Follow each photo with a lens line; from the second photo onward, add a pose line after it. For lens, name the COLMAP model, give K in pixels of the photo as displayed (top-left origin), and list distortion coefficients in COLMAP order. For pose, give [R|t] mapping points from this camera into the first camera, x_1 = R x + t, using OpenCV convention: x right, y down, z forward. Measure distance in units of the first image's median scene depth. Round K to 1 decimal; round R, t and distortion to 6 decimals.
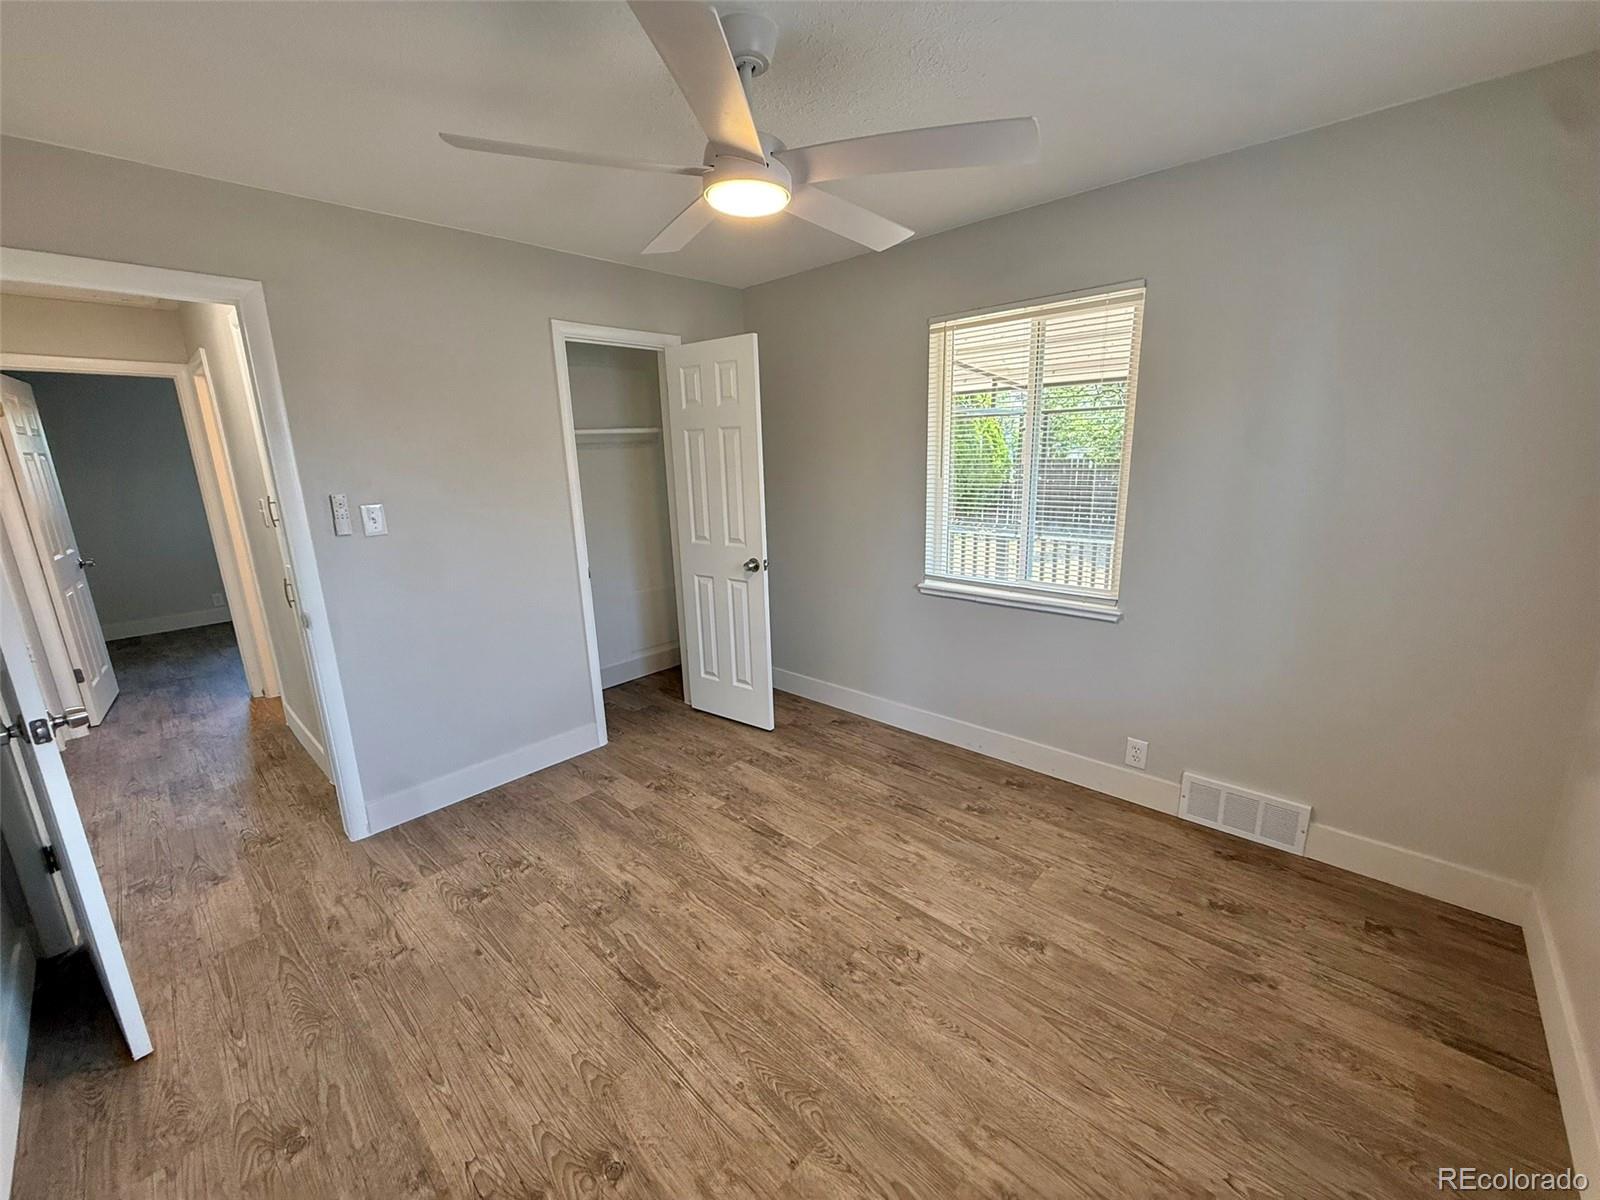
lens RADIAL K [[636.4, 0, 806.2], [0, 636.4, 604.0], [0, 0, 1]] dist [-0.000201, 0.000361]
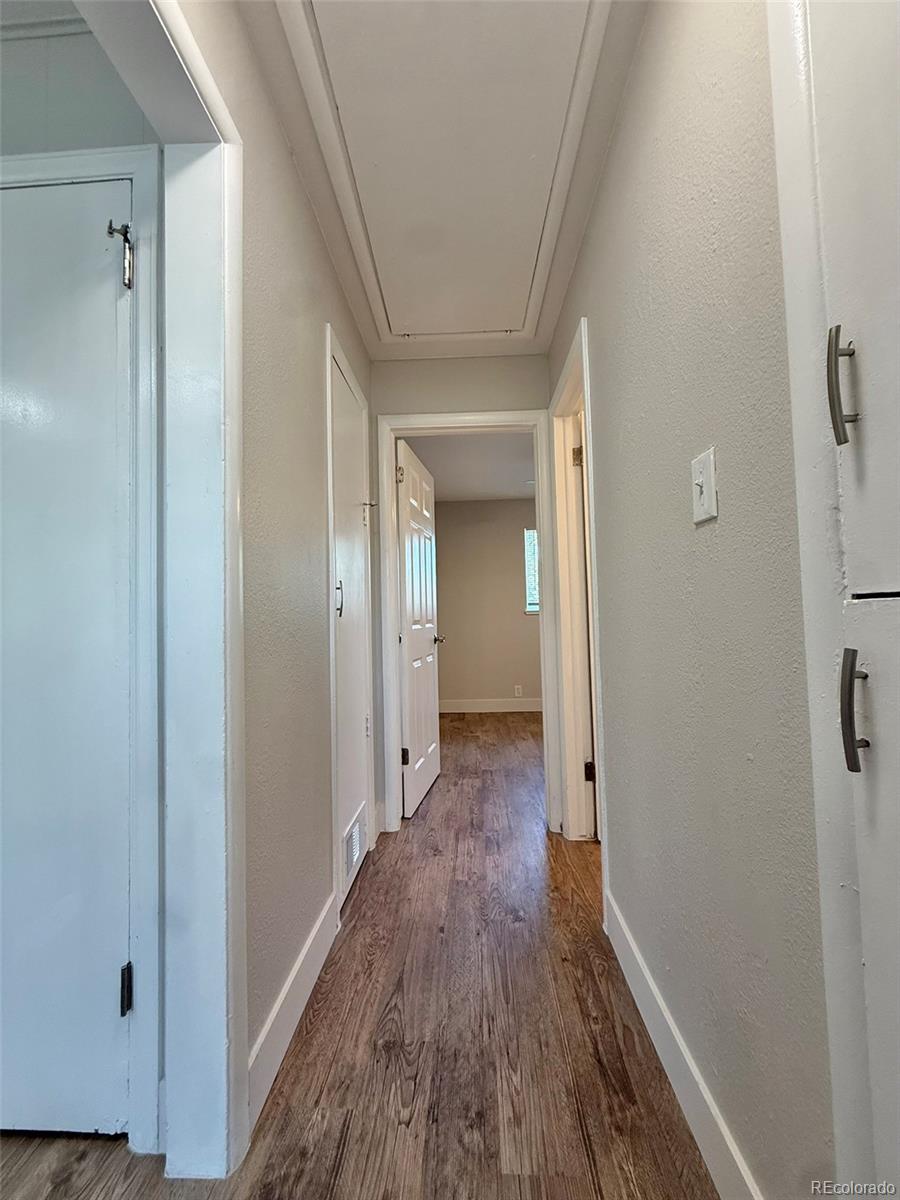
lens RADIAL K [[477.3, 0, 450.9], [0, 477.3, 591.7], [0, 0, 1]] dist [-0.000201, 0.000361]
pose [[0.644286, -0.032895, -0.764077, -0.547066], [-0.173519, 0.966732, -0.187935, 0.004814], [0.744840, 0.253666, 0.617144, 0.540373]]
